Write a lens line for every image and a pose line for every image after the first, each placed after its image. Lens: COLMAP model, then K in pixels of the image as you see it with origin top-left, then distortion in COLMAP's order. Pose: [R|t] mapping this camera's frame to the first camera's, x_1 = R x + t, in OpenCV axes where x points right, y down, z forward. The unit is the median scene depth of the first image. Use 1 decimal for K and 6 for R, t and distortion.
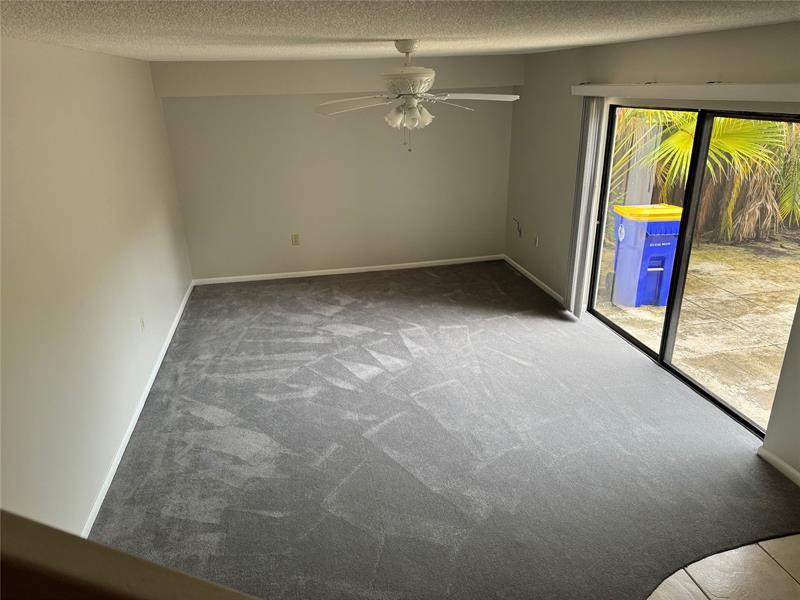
lens RADIAL K [[564.3, 0, 401.7], [0, 564.3, 300.8], [0, 0, 1]] dist [0.006617, -0.012287]
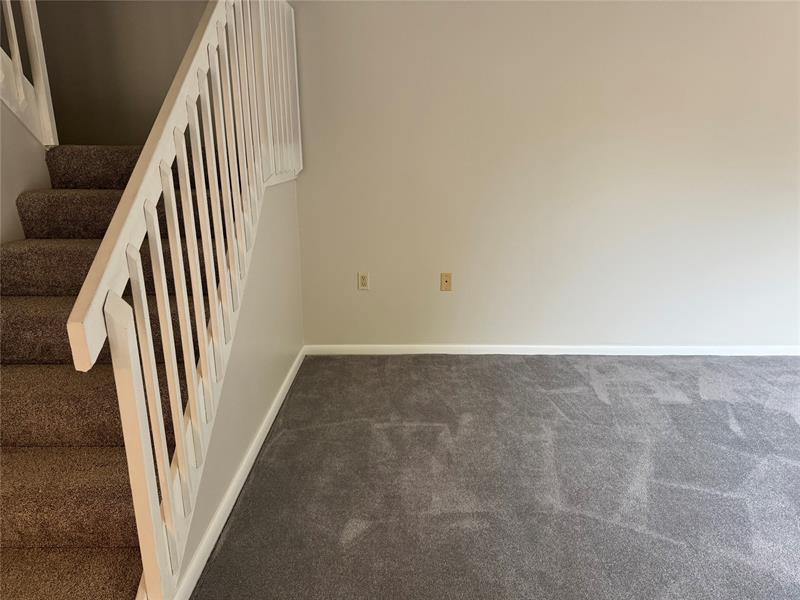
lens RADIAL K [[564.3, 0, 397.2], [0, 564.3, 300.8], [0, 0, 1]] dist [0.006617, -0.012287]
pose [[-0.211328, 0.279589, -0.936574, 0.459523], [-0.341964, 0.876506, 0.338818, 0.065788], [0.915642, 0.391876, -0.089620, 0.376959]]
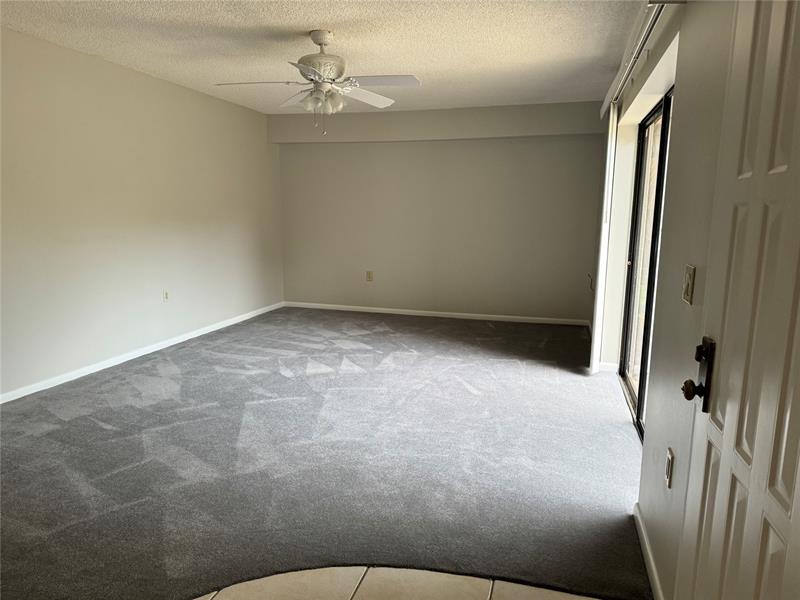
lens RADIAL K [[564.3, 0, 398.3], [0, 564.3, 301.1], [0, 0, 1]] dist [0.006617, -0.012287]
pose [[0.887238, 0.105608, -0.449061, 0.534381], [-0.193885, 0.968659, -0.155268, 0.144455], [0.418589, 0.224826, 0.879907, 0.153707]]
